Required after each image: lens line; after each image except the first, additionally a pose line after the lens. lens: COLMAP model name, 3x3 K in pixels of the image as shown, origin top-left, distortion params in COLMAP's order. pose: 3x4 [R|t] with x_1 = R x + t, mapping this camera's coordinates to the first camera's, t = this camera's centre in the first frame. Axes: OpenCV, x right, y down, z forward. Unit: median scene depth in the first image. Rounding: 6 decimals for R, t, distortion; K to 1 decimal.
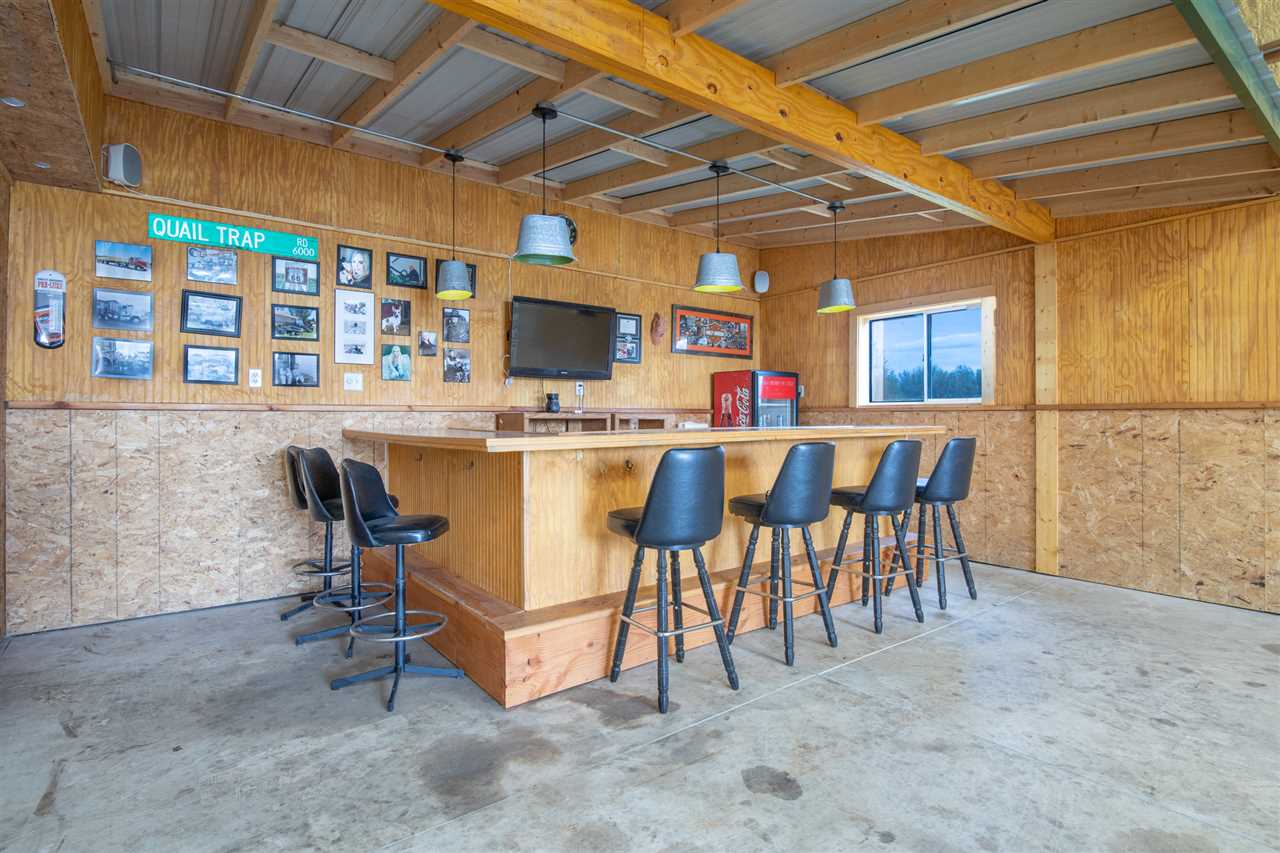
lens RADIAL K [[622.3, 0, 637.2], [0, 622.3, 422.4], [0, 0, 1]] dist [0.003069, -0.000284]
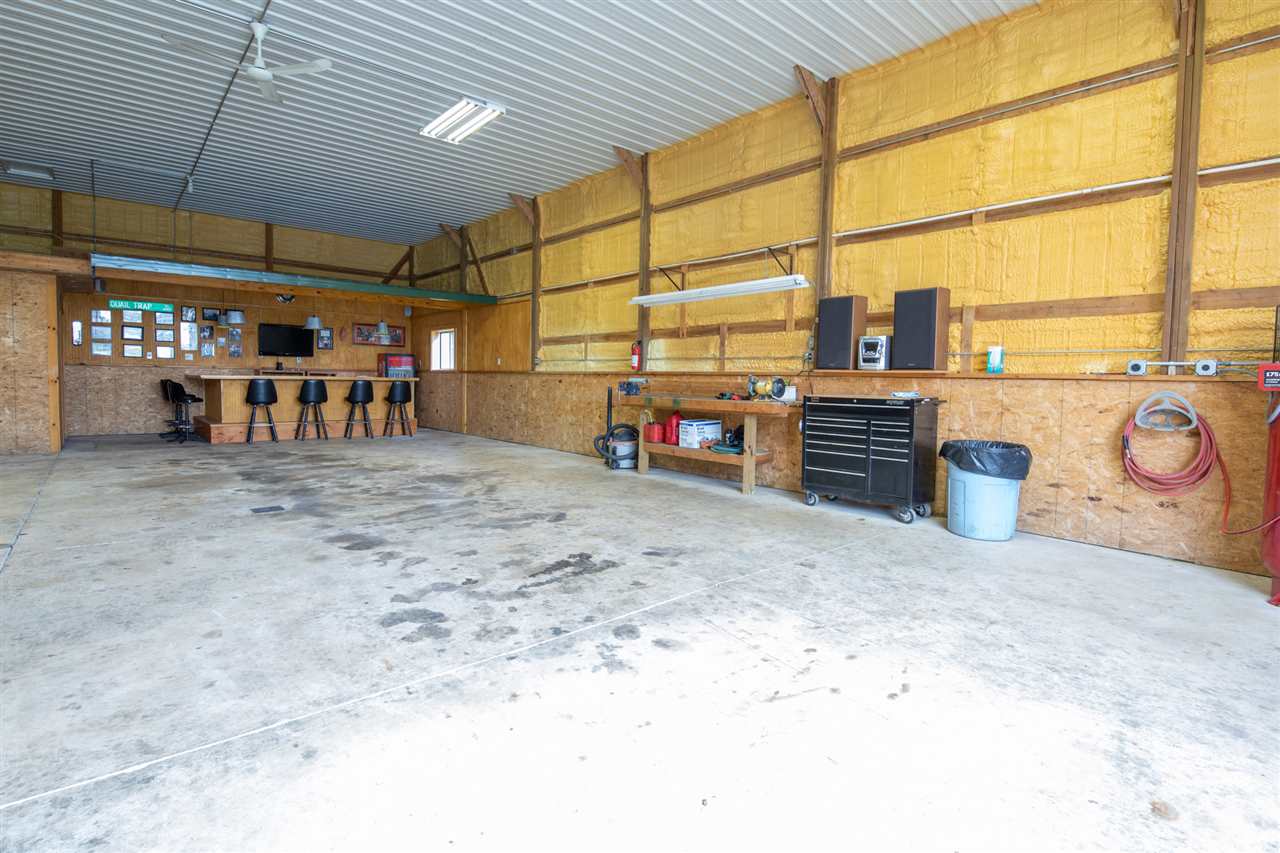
lens RADIAL K [[622.3, 0, 642.8], [0, 622.3, 421.6], [0, 0, 1]] dist [0.003069, -0.000284]
pose [[0.997359, 0.015577, 0.070933, 1.262057], [-0.019876, 0.997982, 0.060313, 0.011878], [-0.069851, -0.061564, 0.995656, -1.766038]]
